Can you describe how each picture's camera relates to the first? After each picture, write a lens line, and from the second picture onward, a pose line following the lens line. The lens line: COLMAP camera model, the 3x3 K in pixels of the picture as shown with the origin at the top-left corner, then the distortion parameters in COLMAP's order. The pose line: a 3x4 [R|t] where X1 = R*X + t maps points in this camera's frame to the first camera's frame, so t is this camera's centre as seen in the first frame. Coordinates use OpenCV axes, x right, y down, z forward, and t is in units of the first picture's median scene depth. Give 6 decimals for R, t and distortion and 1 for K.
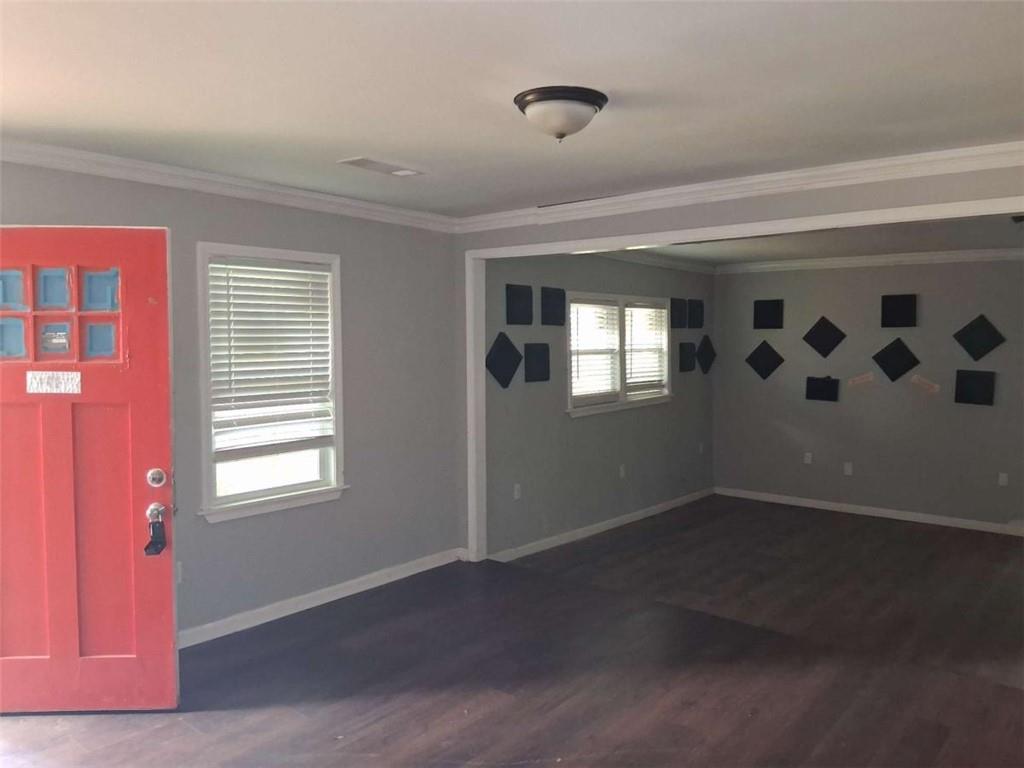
lens RADIAL K [[772.6, 0, 508.0], [0, 772.6, 382.7], [0, 0, 1]] dist [0.081341, -0.134999]
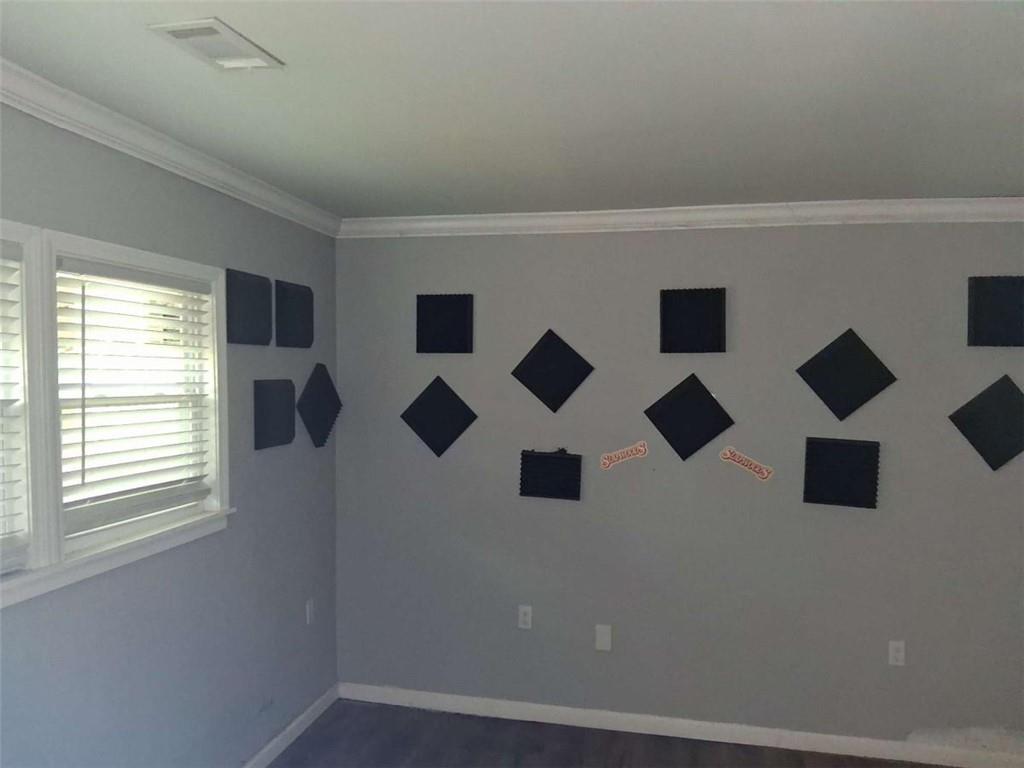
lens RADIAL K [[772.6, 0, 508.0], [0, 772.6, 382.7], [0, 0, 1]] dist [0.081341, -0.134999]
pose [[0.893504, 0.003988, 0.449037, 0.159732], [0.016712, 0.998973, -0.042126, -0.031050], [-0.448744, 0.045144, 0.892520, 0.581309]]
